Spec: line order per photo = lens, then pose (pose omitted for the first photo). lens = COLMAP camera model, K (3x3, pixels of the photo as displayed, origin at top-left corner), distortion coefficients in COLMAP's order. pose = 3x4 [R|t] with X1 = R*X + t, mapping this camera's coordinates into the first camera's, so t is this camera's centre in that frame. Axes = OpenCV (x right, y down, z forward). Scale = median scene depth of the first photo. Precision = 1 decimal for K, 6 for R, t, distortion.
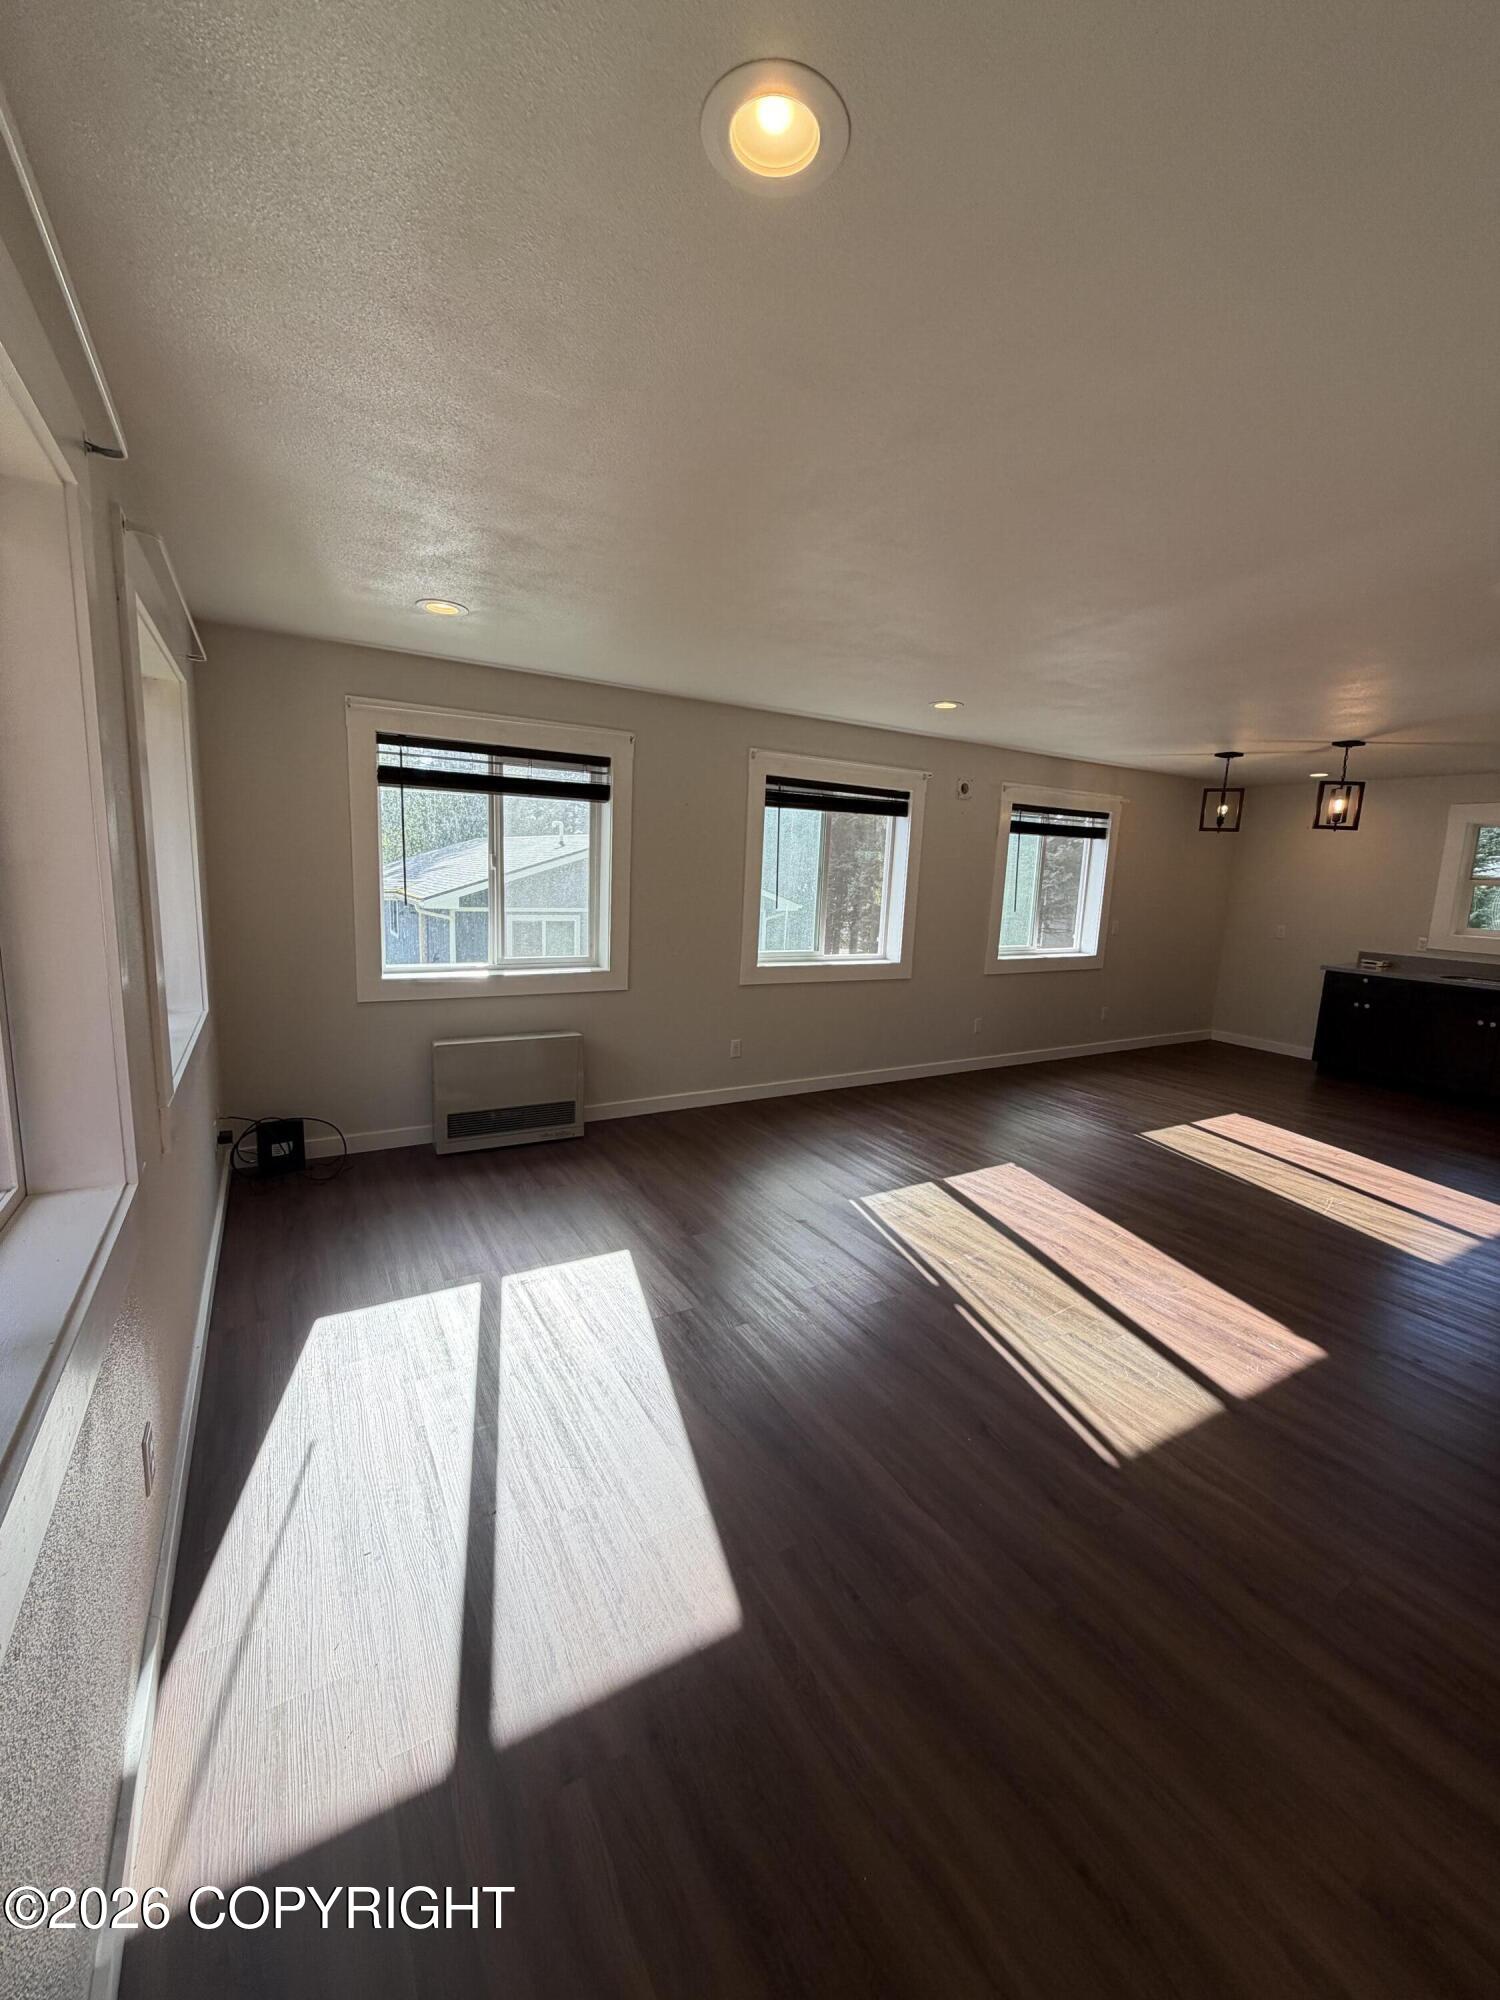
lens RADIAL K [[792.5, 0, 748.5], [0, 792.5, 1001.8], [0, 0, 1]] dist [0.003531, 0.000005]
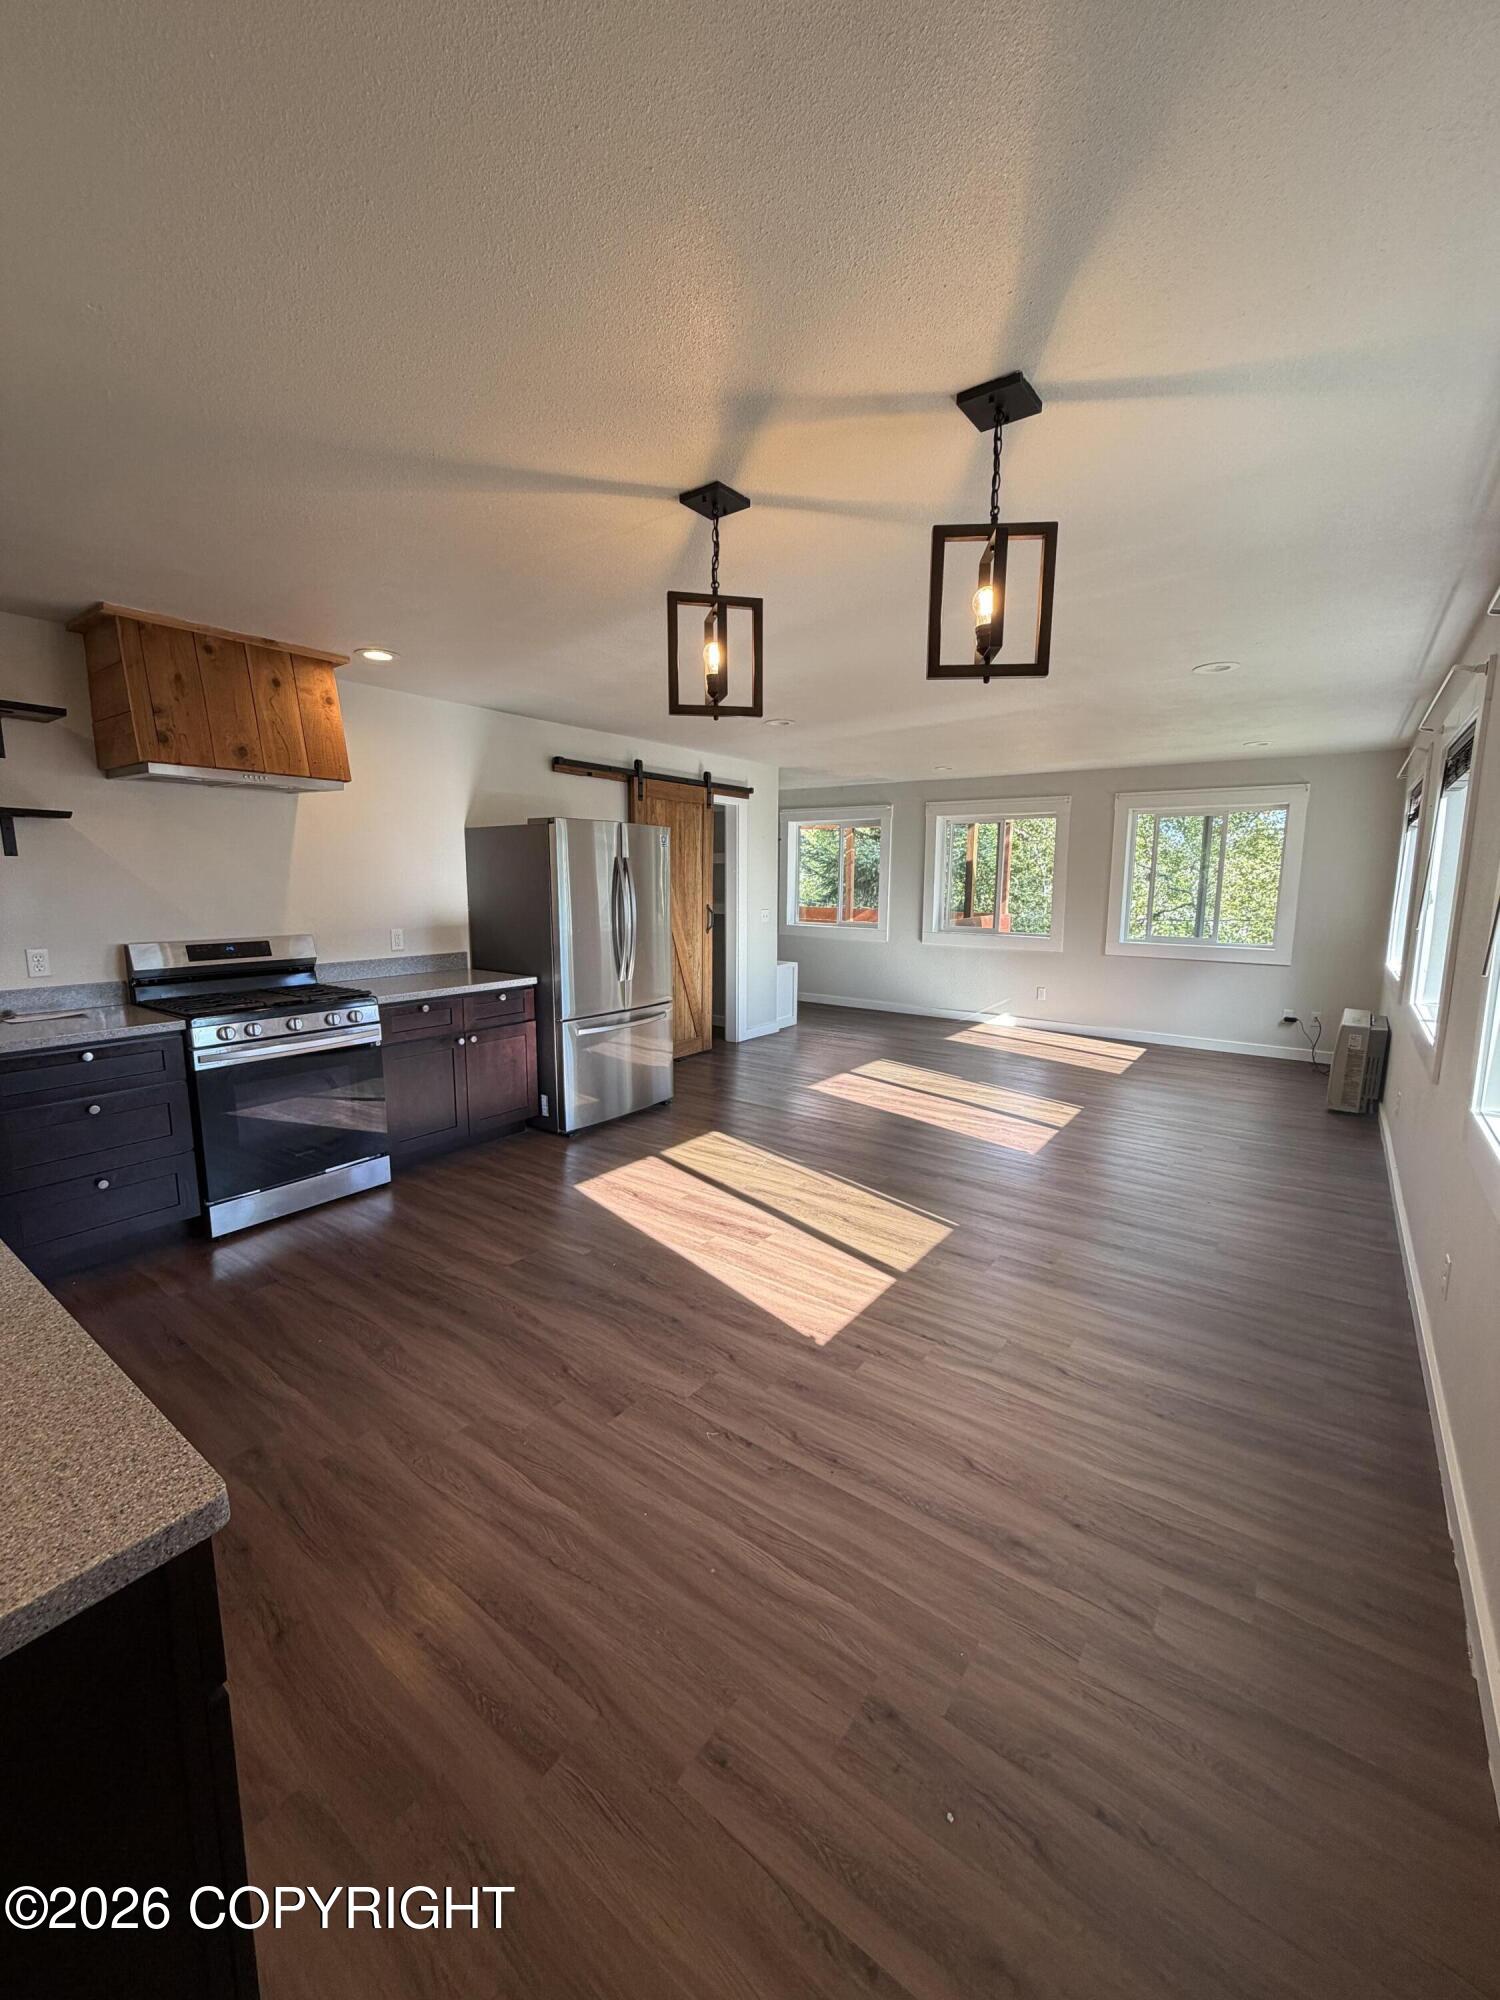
lens RADIAL K [[792.5, 0, 758.9], [0, 792.5, 997.9], [0, 0, 1]] dist [0.003531, 0.000005]
pose [[-0.912105, 0.018934, -0.409520, 1.037202], [-0.108869, 0.951878, 0.286488, -0.226845], [0.395238, 0.305891, -0.866151, 1.646006]]
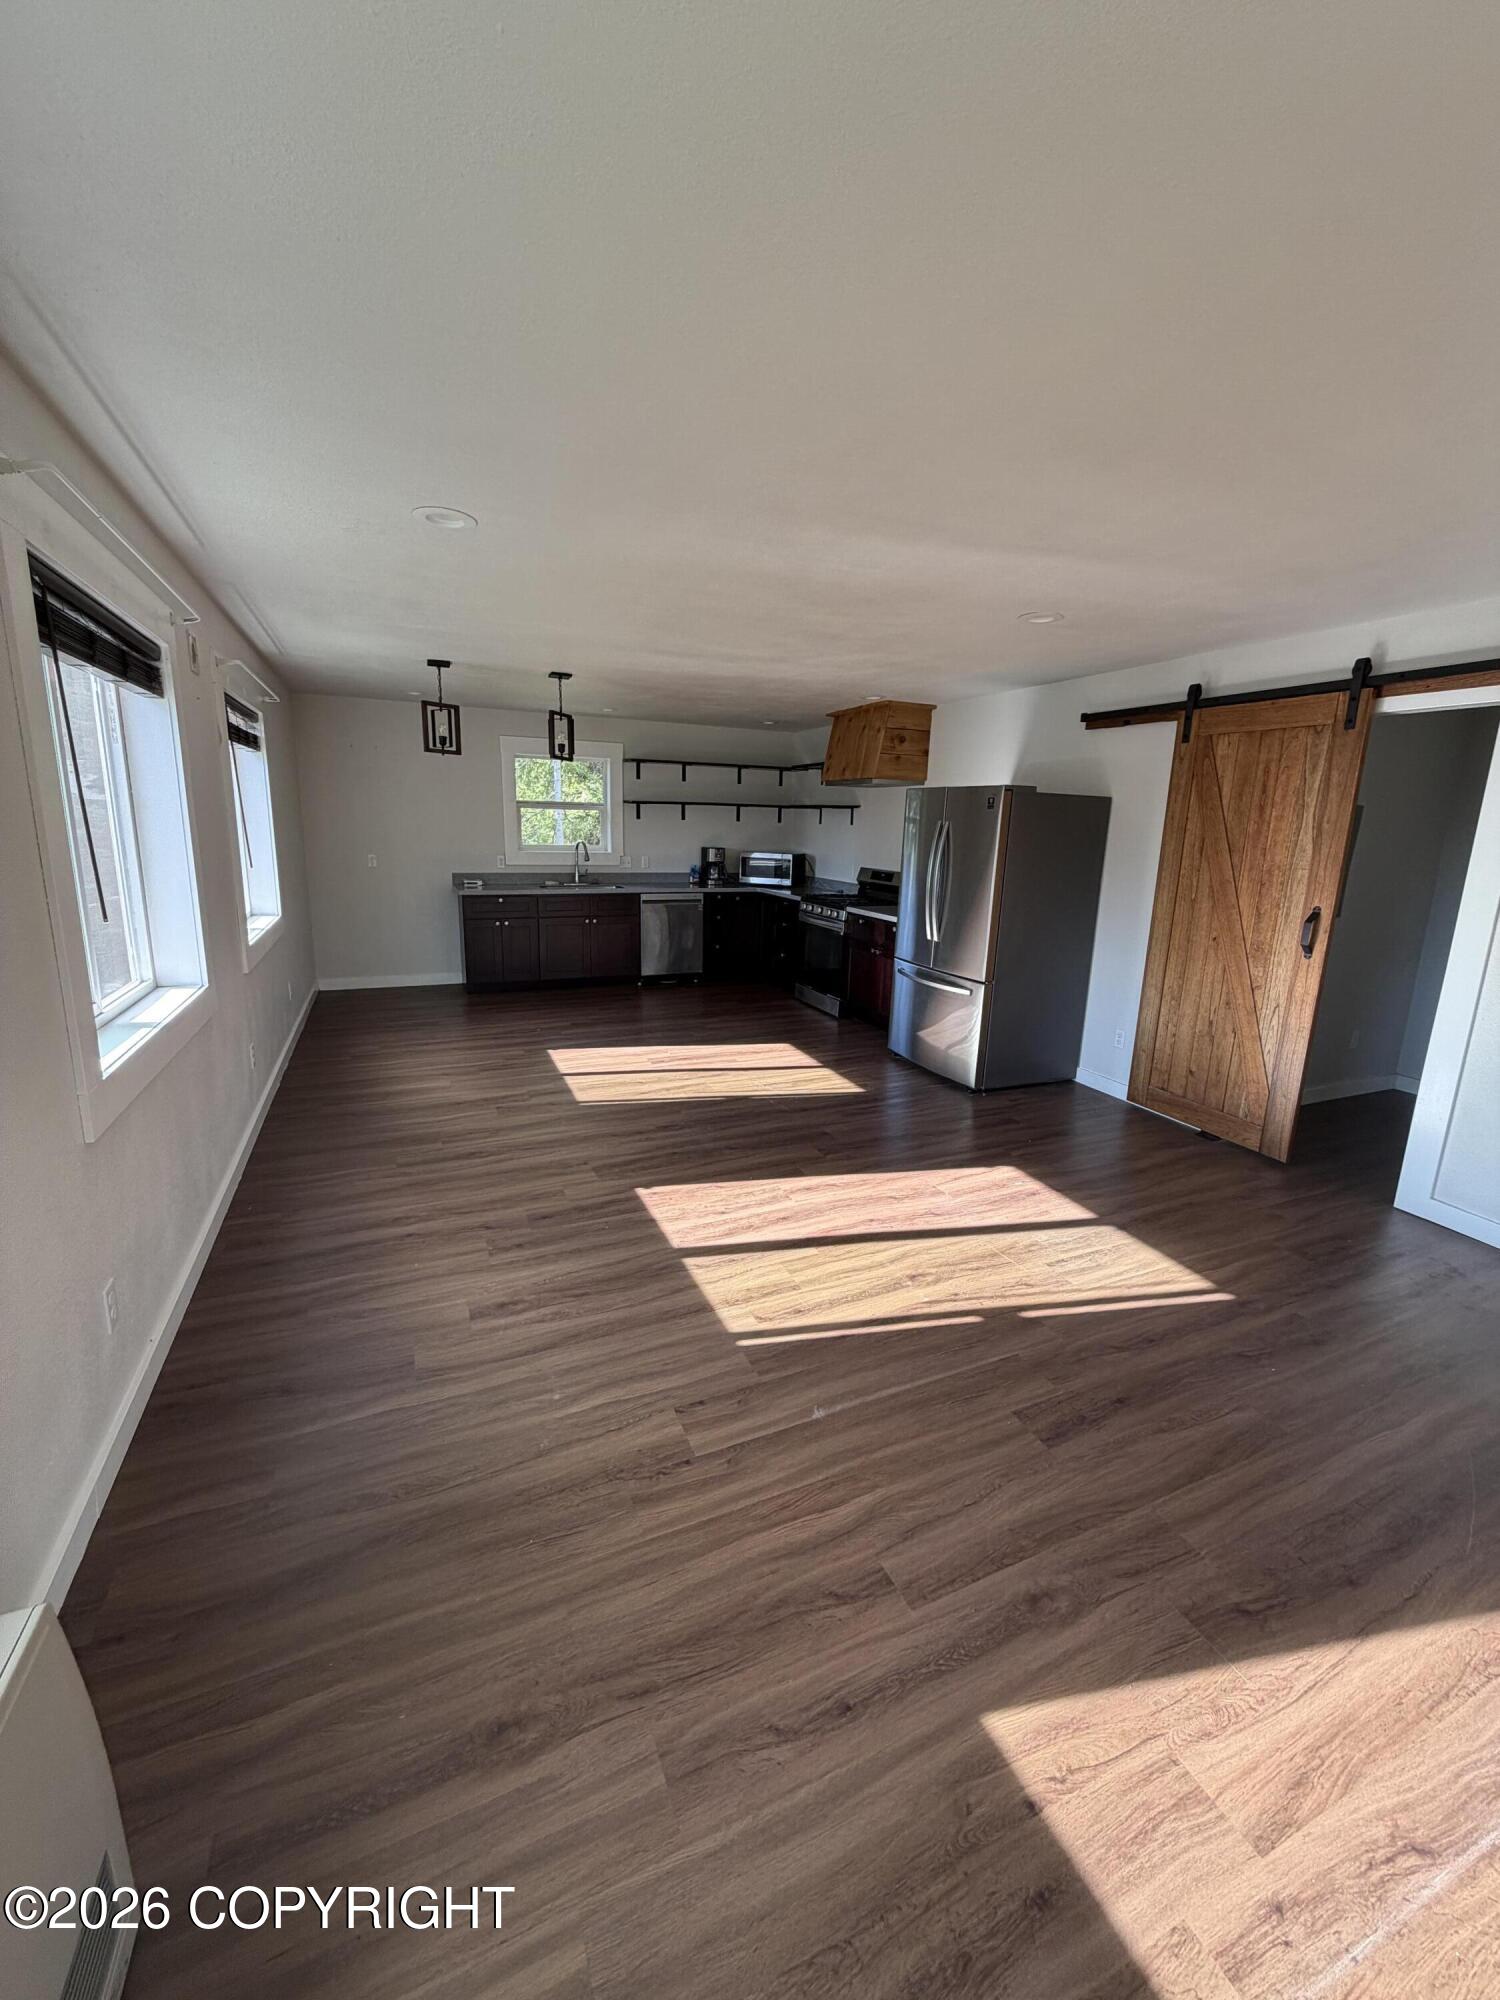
lens RADIAL K [[792.5, 0, 748.8], [0, 792.5, 1000.1], [0, 0, 1]] dist [0.003531, 0.000005]
pose [[0.113366, -0.256108, 0.959978, -0.358076], [0.144972, 0.960129, 0.239028, -0.148155], [-0.982920, 0.112072, 0.145975, 0.746935]]
